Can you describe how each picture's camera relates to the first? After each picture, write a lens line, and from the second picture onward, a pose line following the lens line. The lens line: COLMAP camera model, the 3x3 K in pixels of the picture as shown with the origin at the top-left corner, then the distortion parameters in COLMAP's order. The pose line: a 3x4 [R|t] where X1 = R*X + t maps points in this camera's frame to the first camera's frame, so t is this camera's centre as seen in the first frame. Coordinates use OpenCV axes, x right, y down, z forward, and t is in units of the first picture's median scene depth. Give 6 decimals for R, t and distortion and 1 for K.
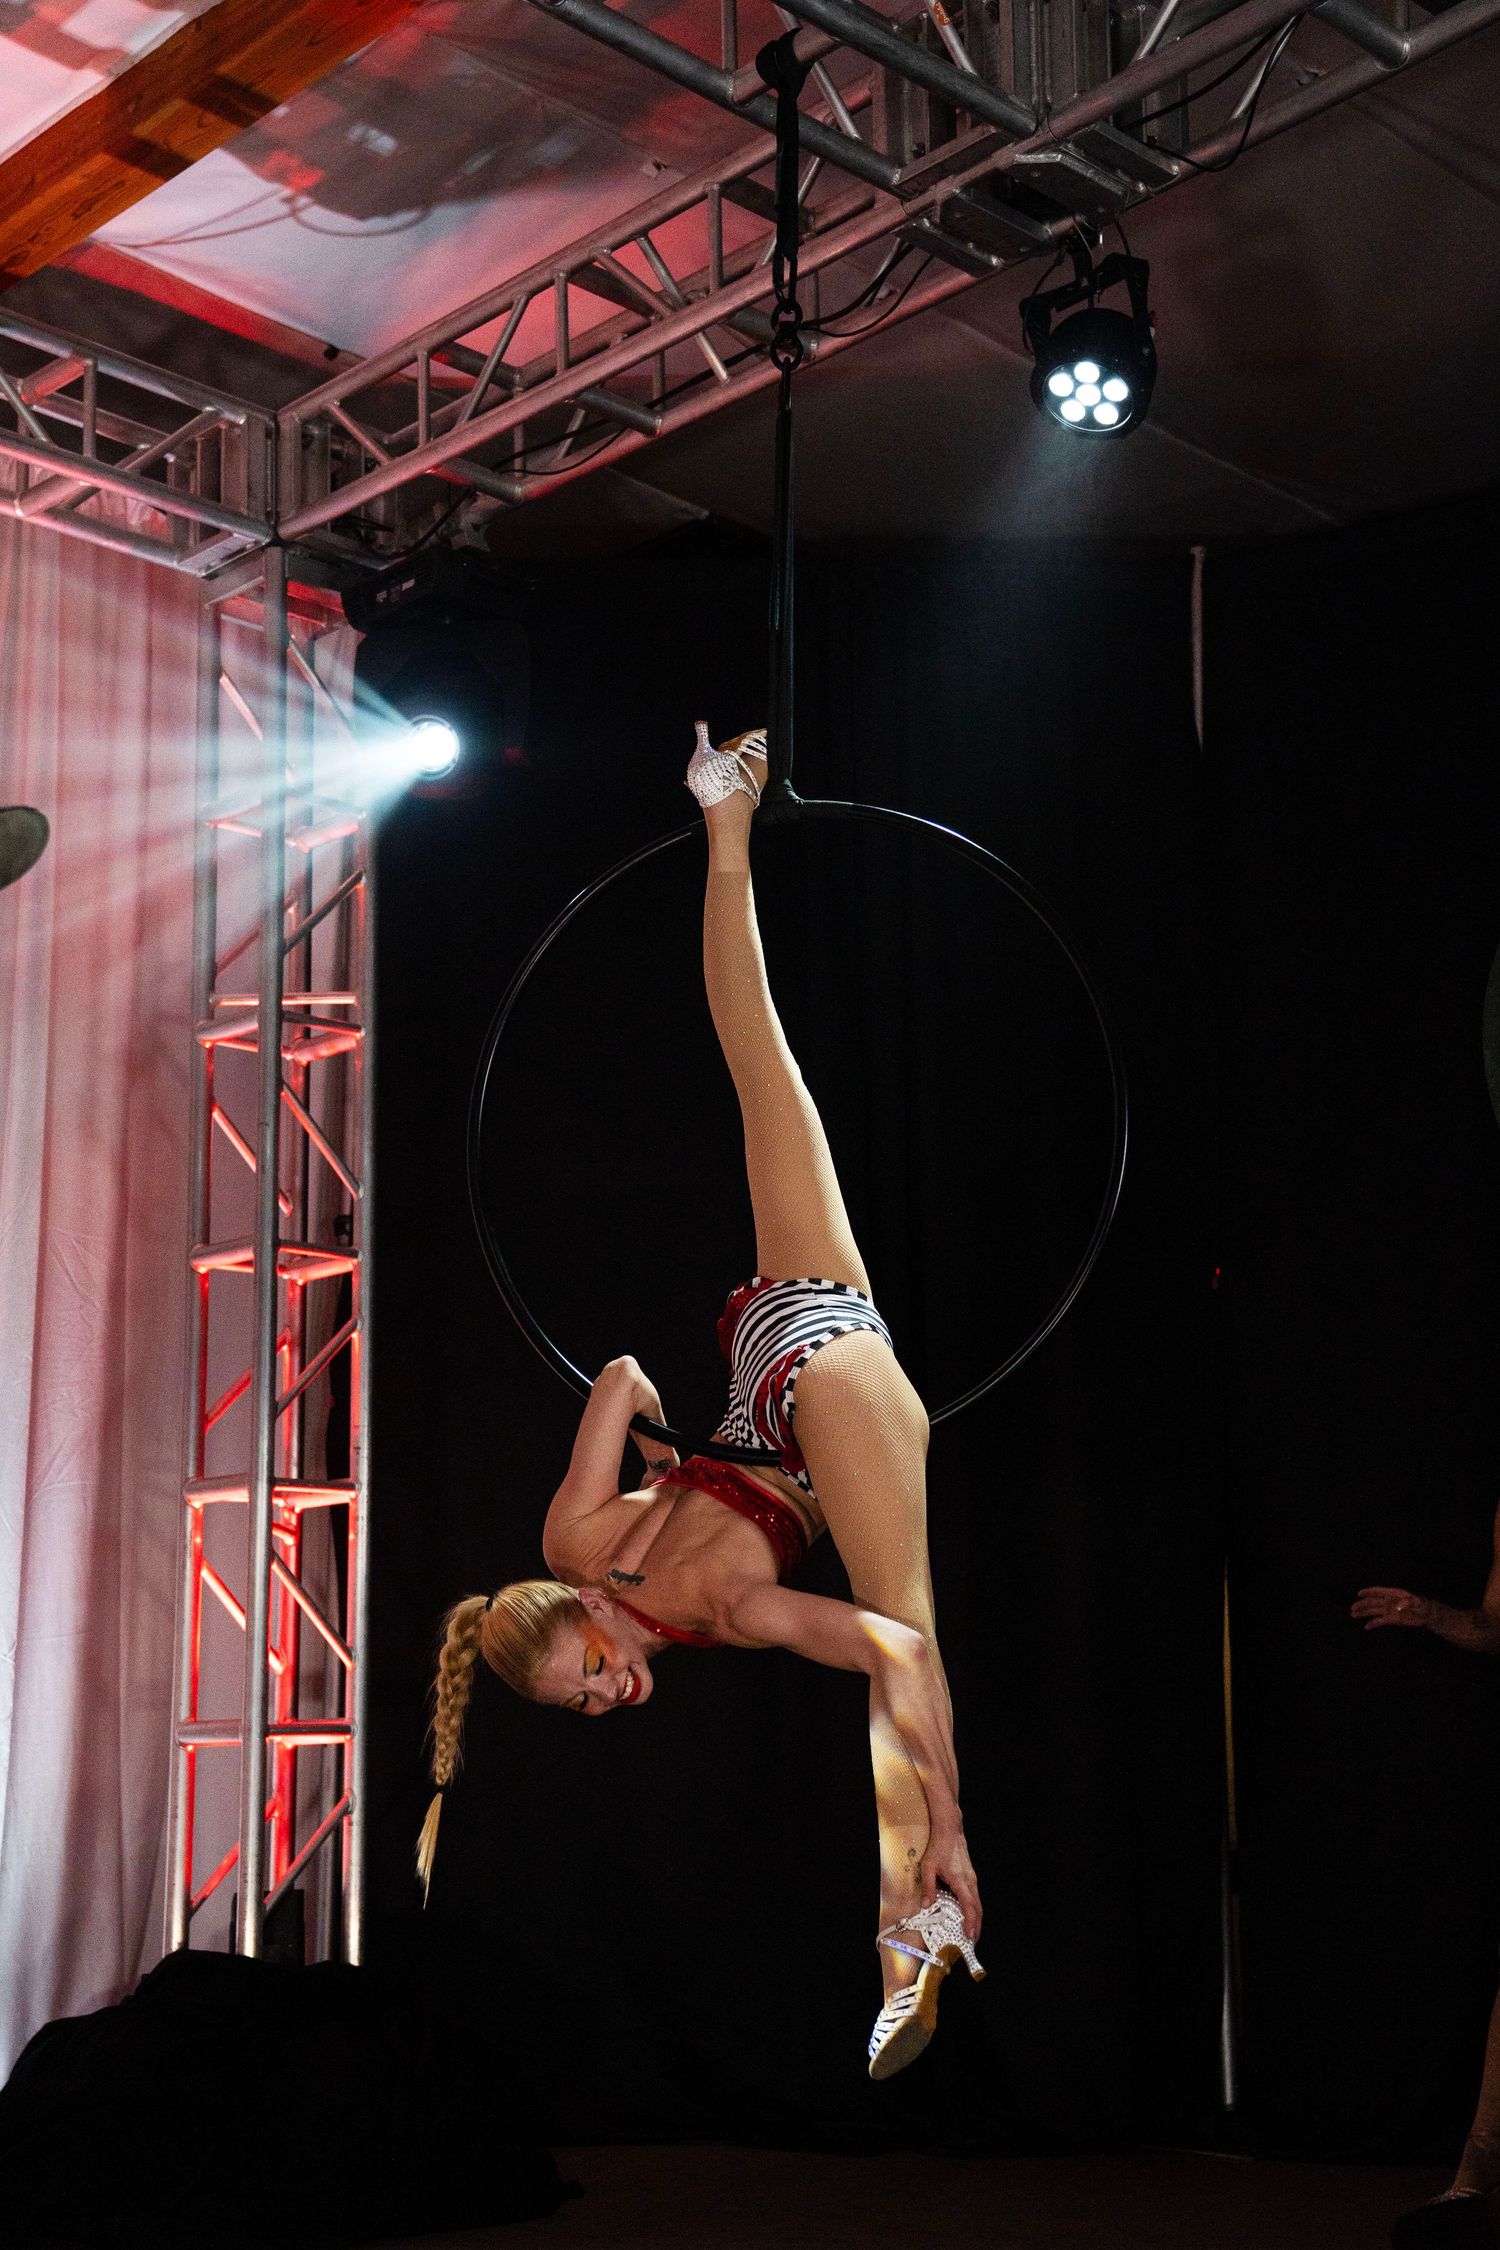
lens RADIAL K [[2872.0, 0, 748.9], [0, 2872.0, 1168.9], [0, 0, 1]] dist [0.019085, 0.437849]
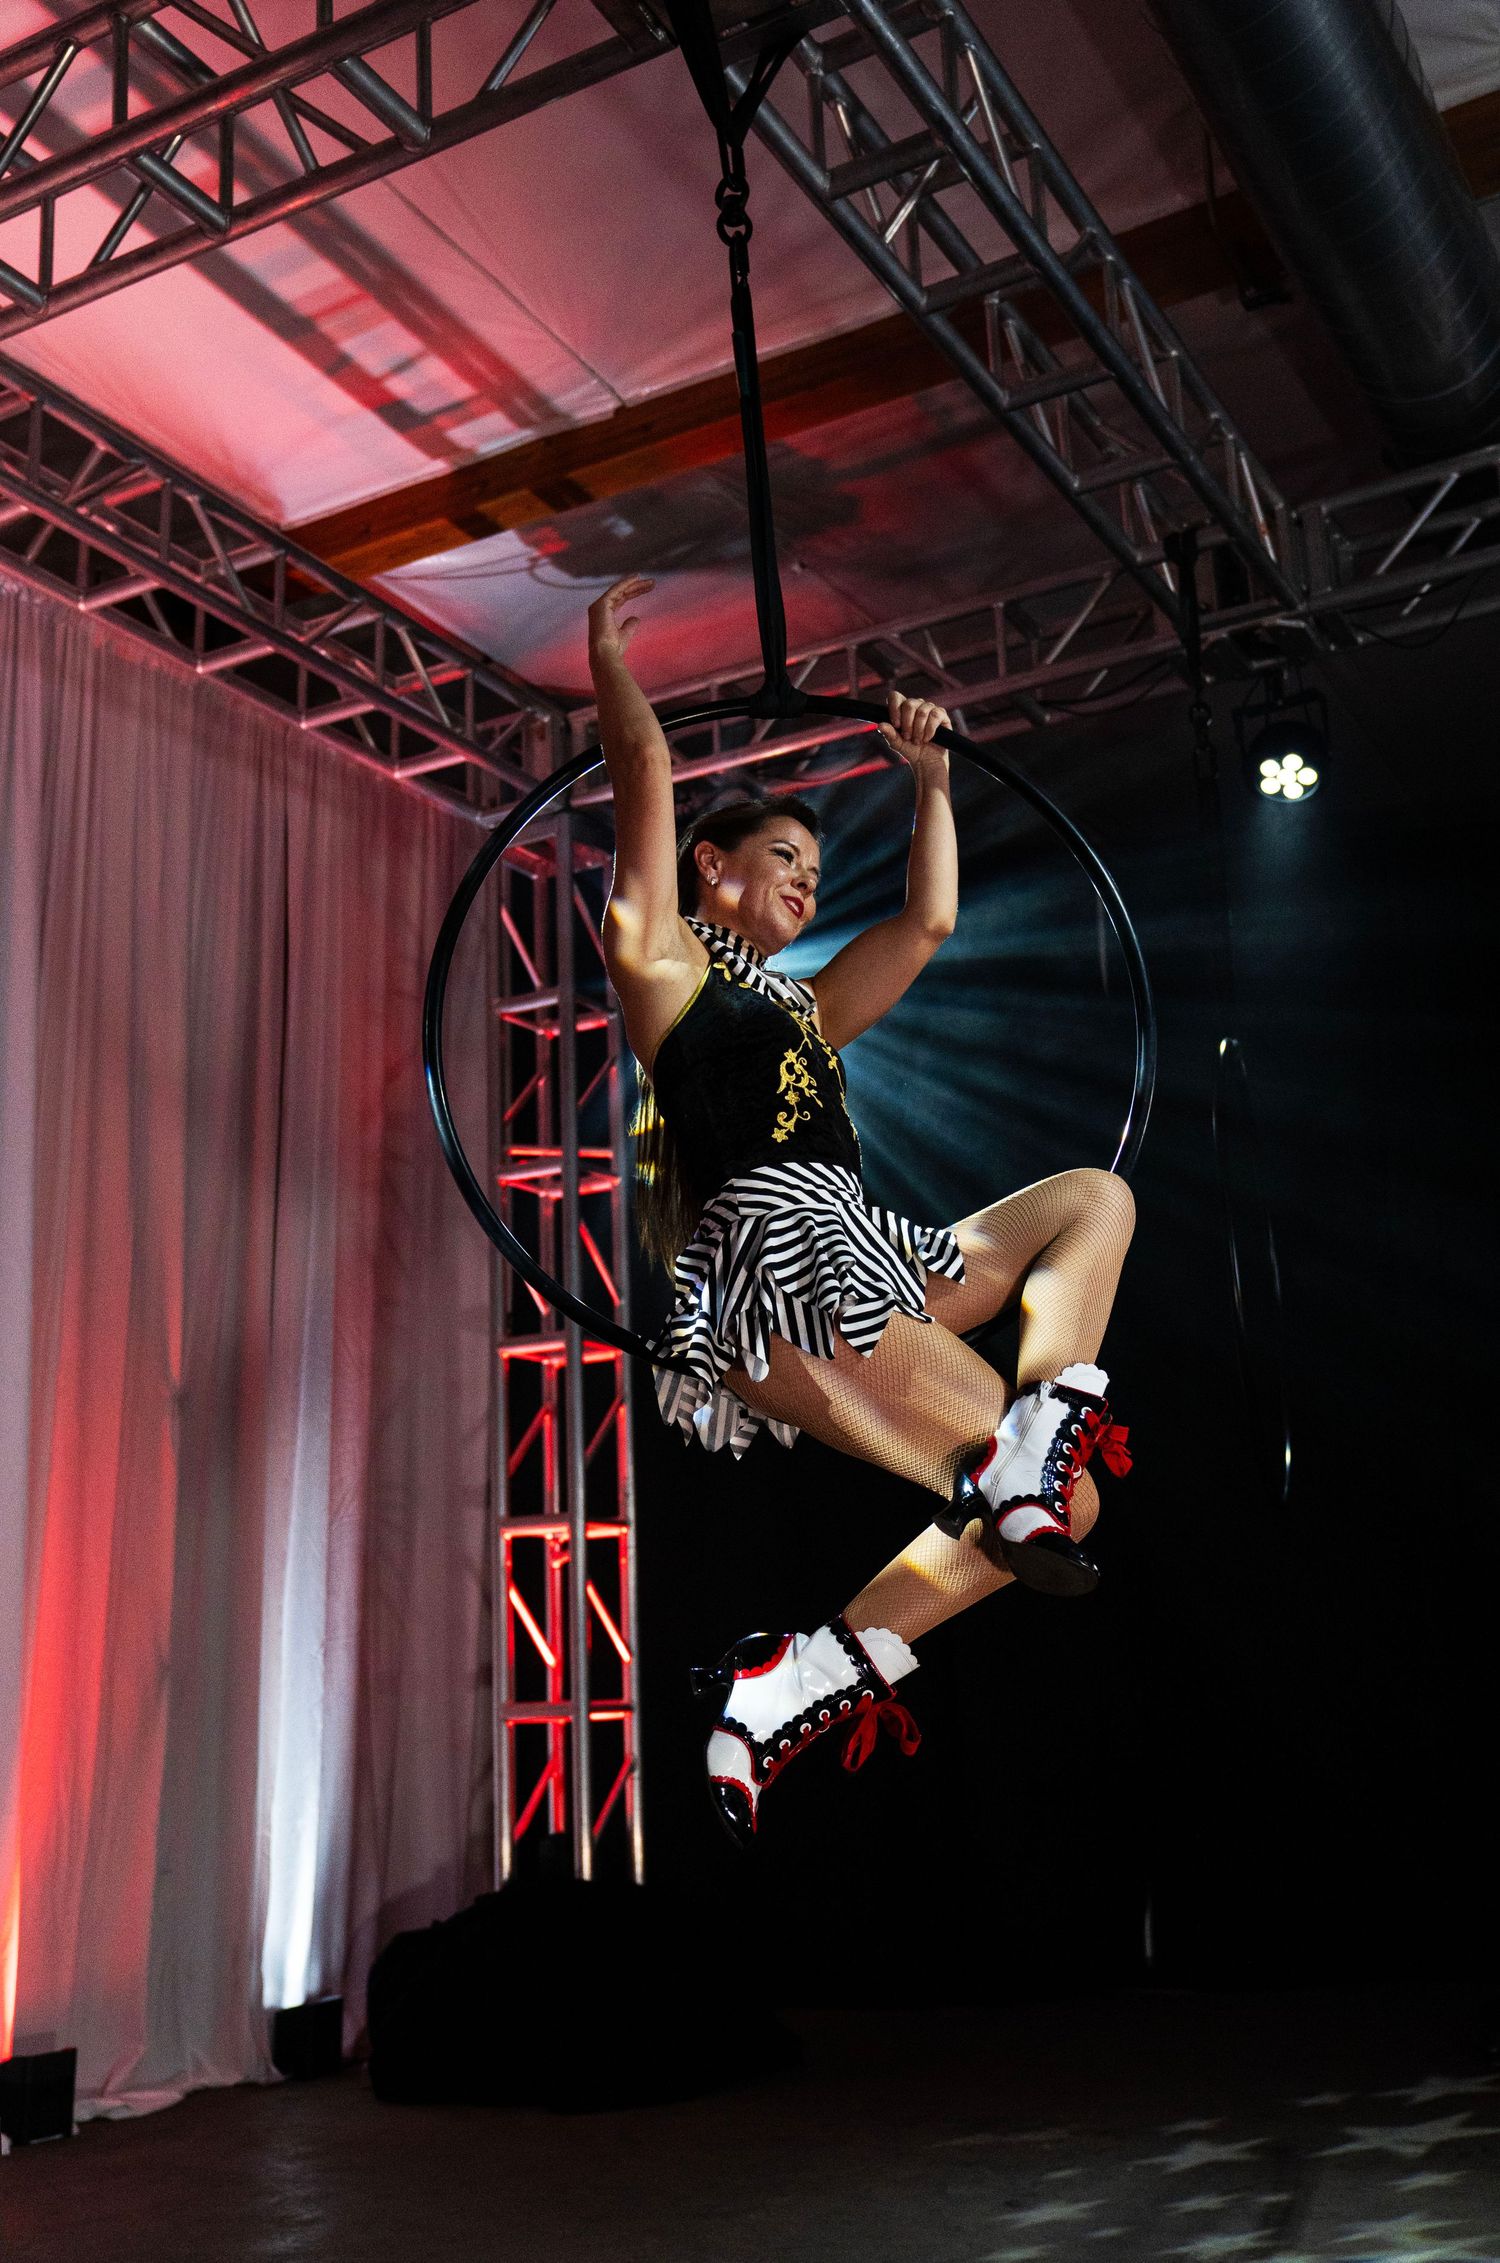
lens RADIAL K [[2225.2, 0, 750.0], [0, 2225.2, 1131.5], [0, 0, 1]] dist [0.004156, 0.023345]
pose [[0.963120, 0.048553, 0.264656, -0.356089], [-0.031528, 0.997173, -0.068206, -0.000946], [-0.267219, 0.057346, 0.961928, -0.008628]]
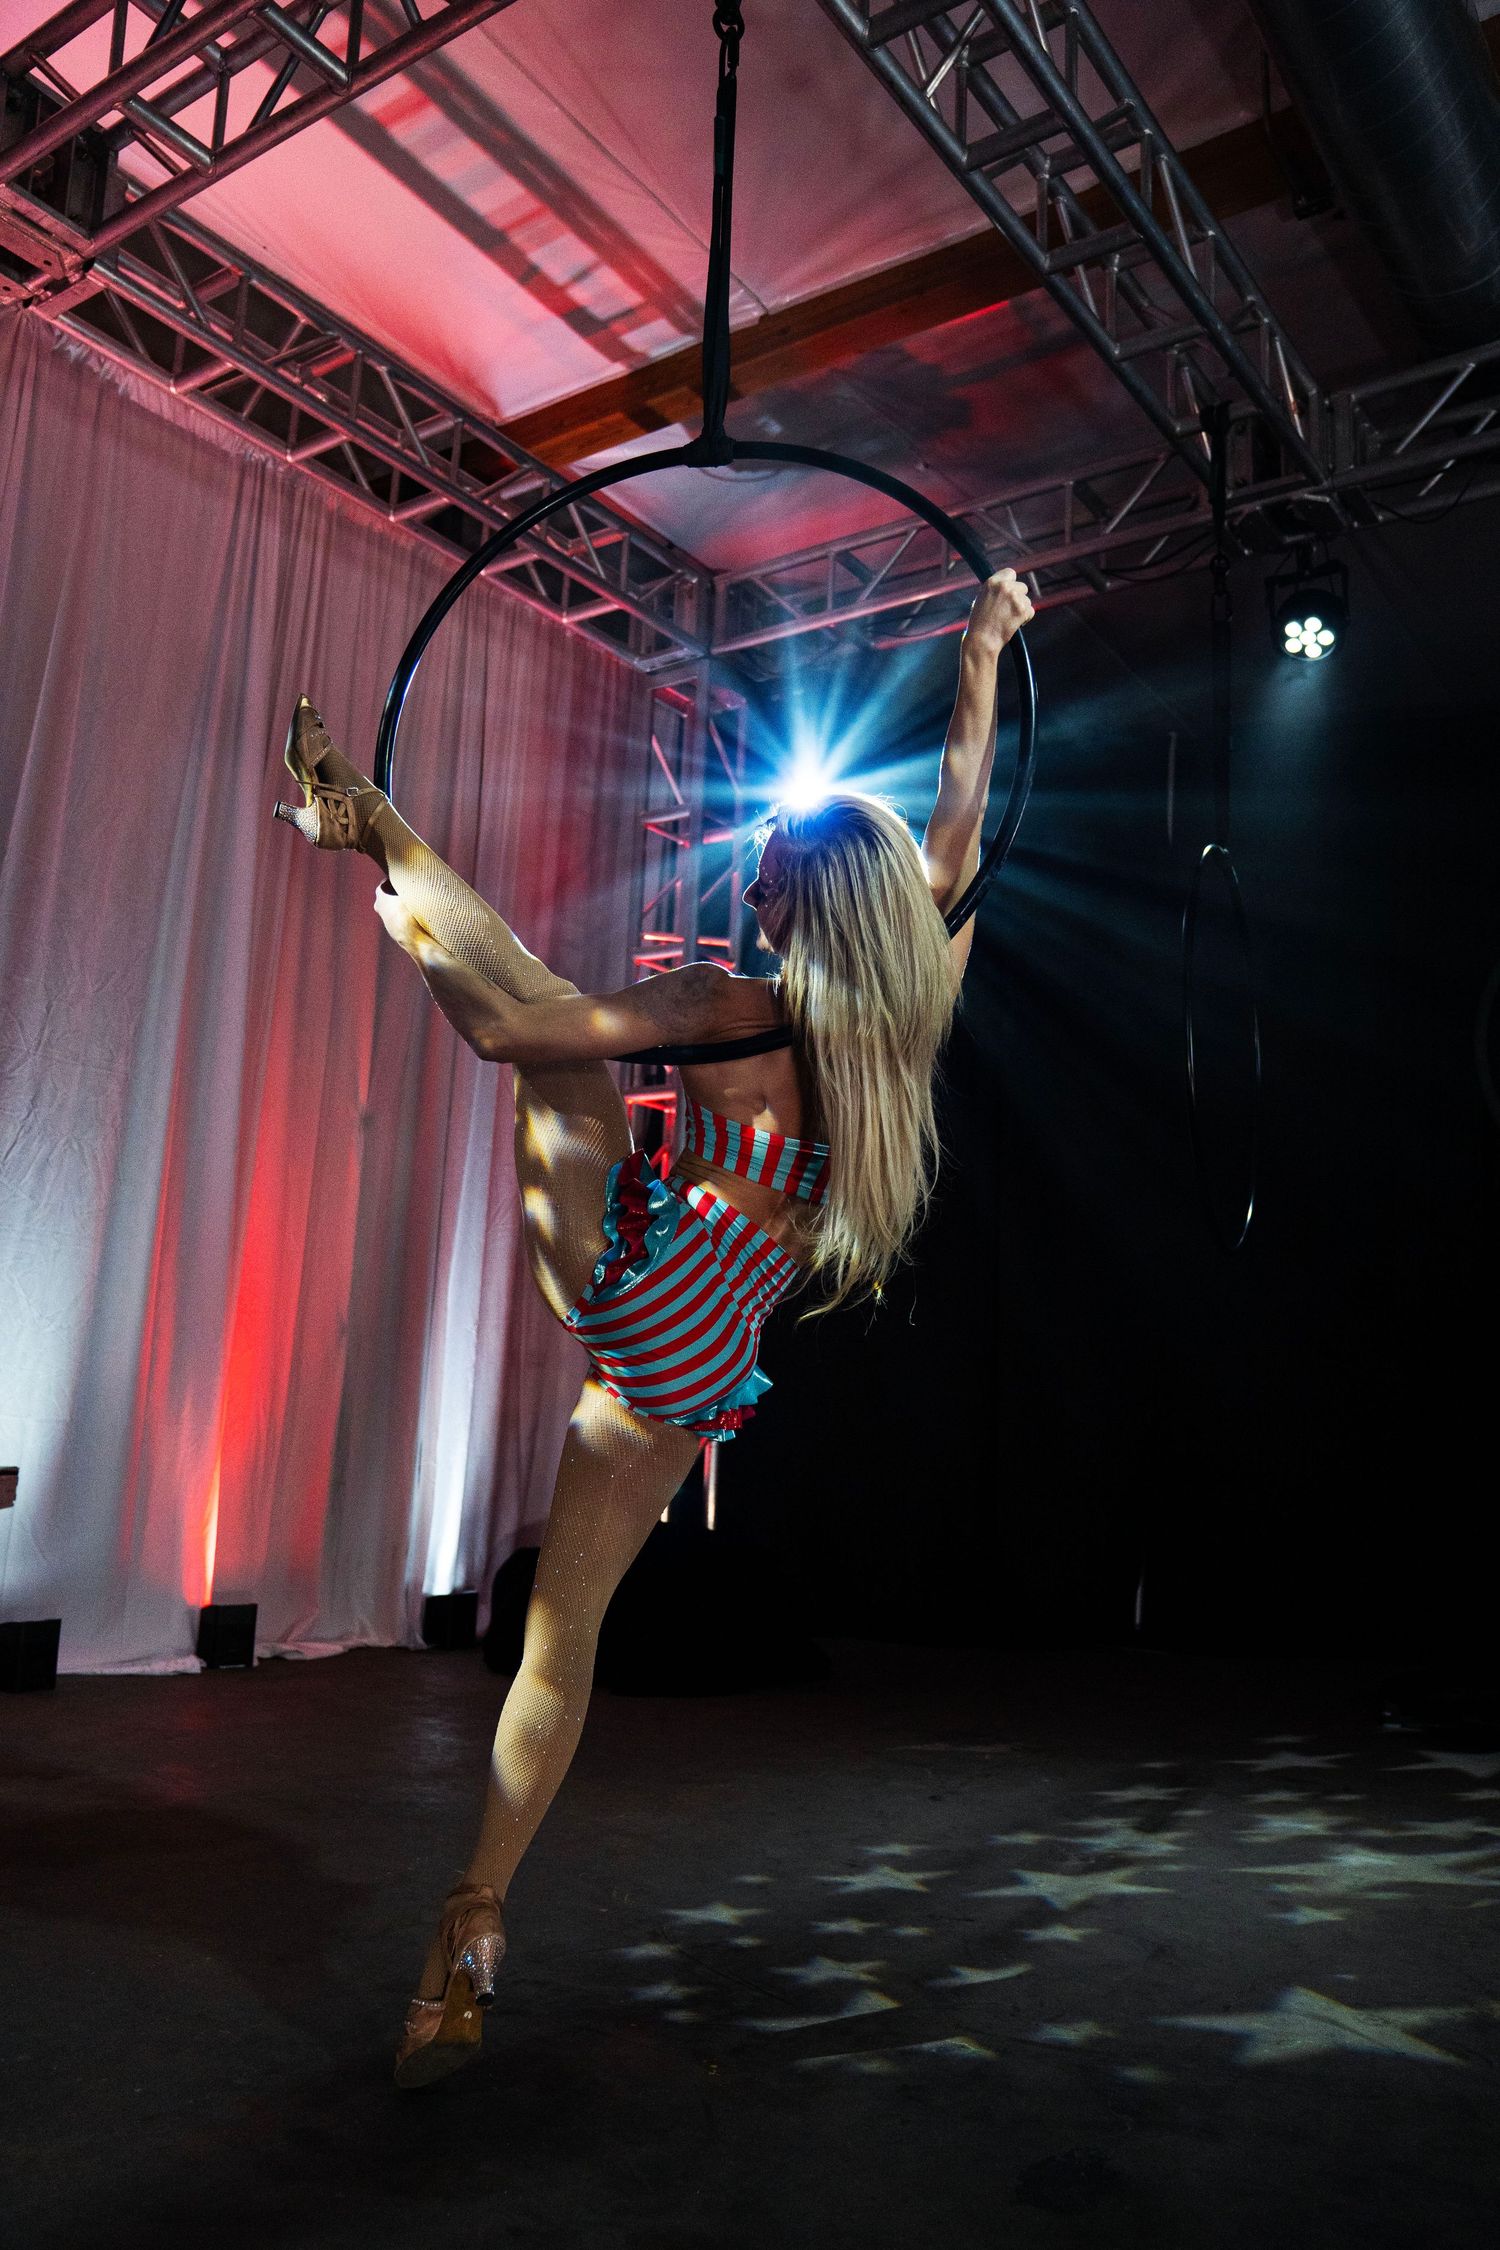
lens RADIAL K [[1693.0, 0, 750.0], [0, 1693.0, 1125.0], [0, 0, 1]] dist [-0.077628, 0.054125]
pose [[0.984060, 0.087961, 0.154561, -0.268859], [-0.092493, 0.995462, 0.022365, 0.020386], [-0.151892, -0.036304, 0.987730, 0.057105]]
